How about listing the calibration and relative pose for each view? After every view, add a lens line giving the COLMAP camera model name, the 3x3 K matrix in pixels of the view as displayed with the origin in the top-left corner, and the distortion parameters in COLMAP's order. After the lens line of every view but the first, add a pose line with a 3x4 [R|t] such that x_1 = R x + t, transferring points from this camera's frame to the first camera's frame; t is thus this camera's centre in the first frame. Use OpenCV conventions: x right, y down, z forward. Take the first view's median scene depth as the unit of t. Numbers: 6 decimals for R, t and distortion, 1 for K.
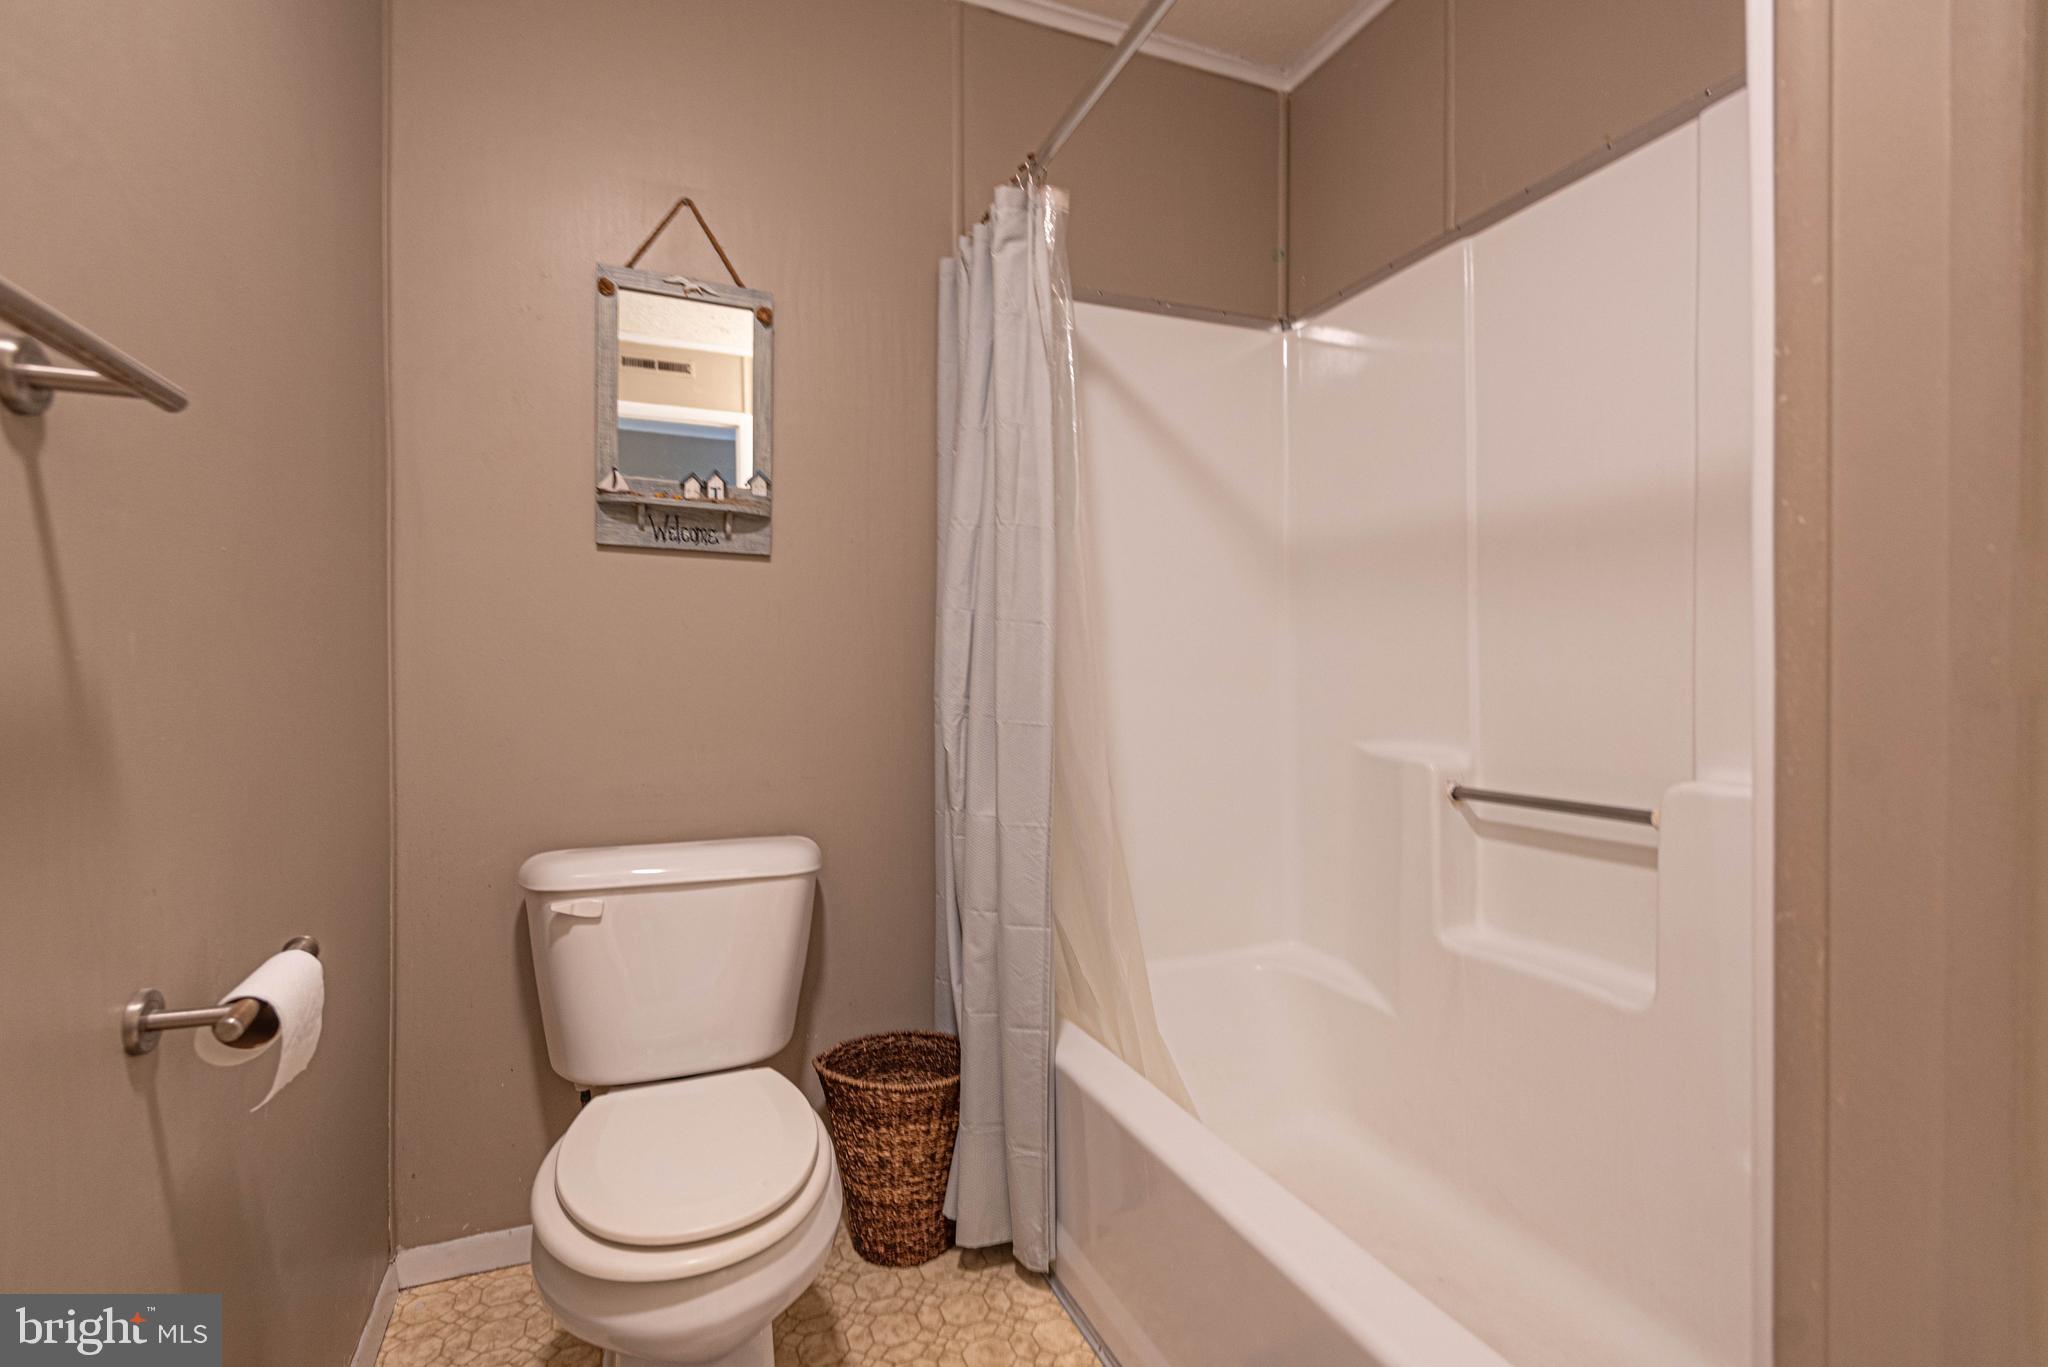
lens RADIAL K [[939.7, 0, 1030.5], [0, 939.7, 682.0], [0, 0, 1]] dist [0.027668, -0.025826]
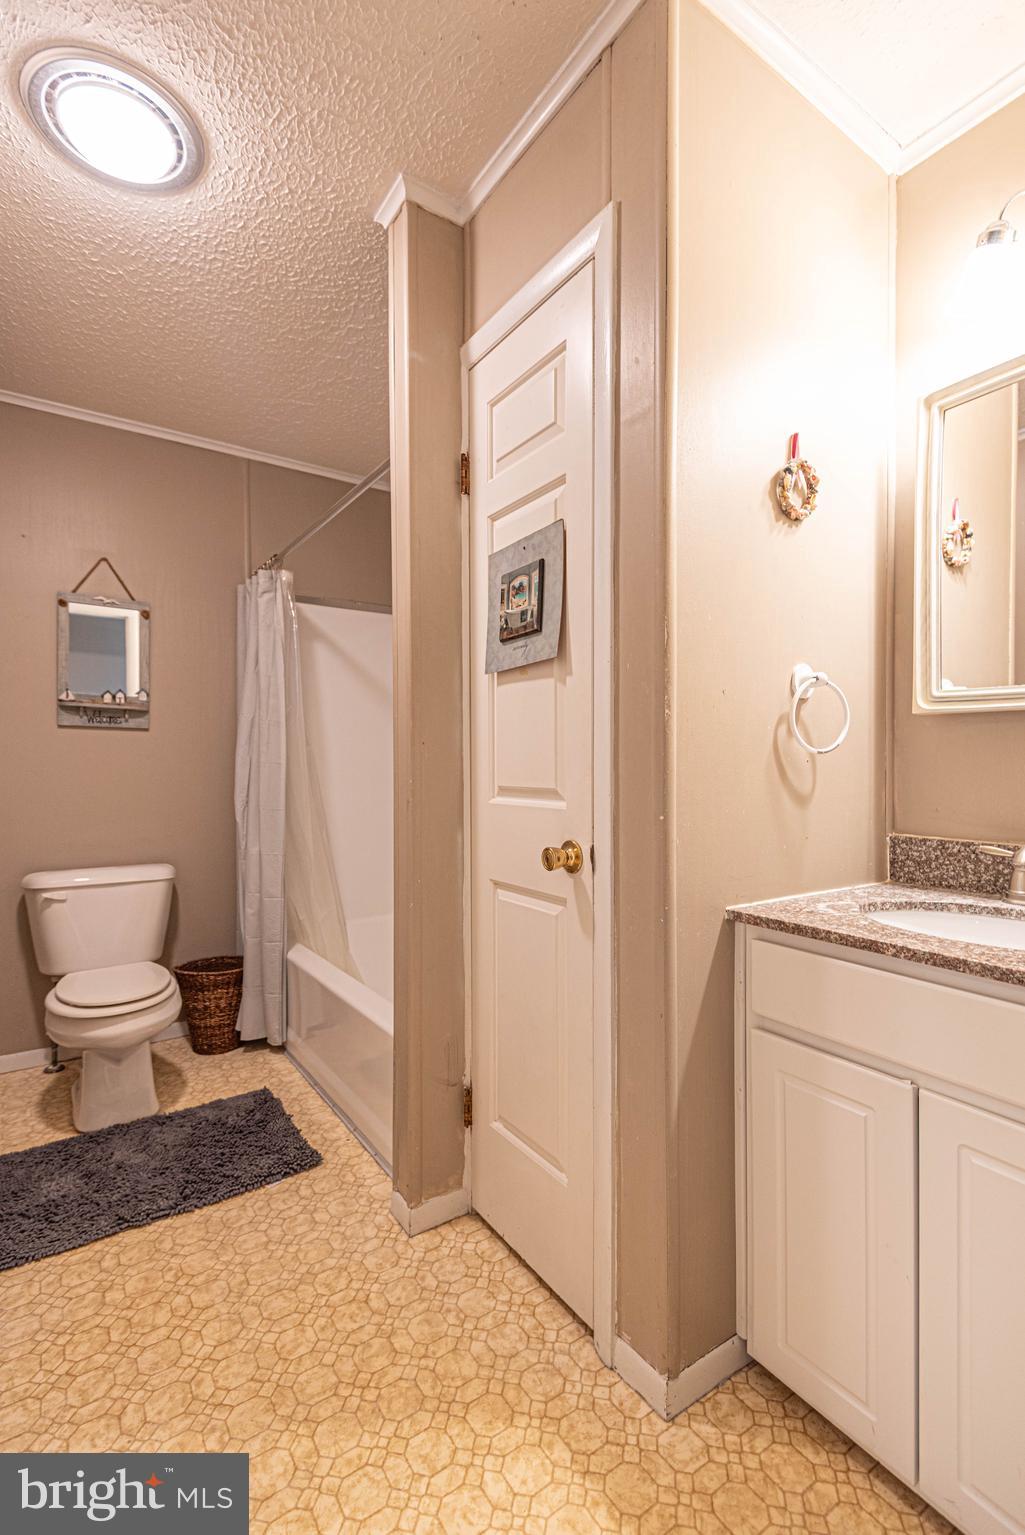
lens RADIAL K [[704.3, 0, 521.1], [0, 704.3, 770.2], [0, 0, 1]] dist [0.027668, -0.025826]
pose [[0.977569, -0.003139, 0.210590, 0.215042], [0.001402, 0.999964, 0.008400, -0.060735], [-0.210609, -0.007917, 0.977538, -0.764683]]
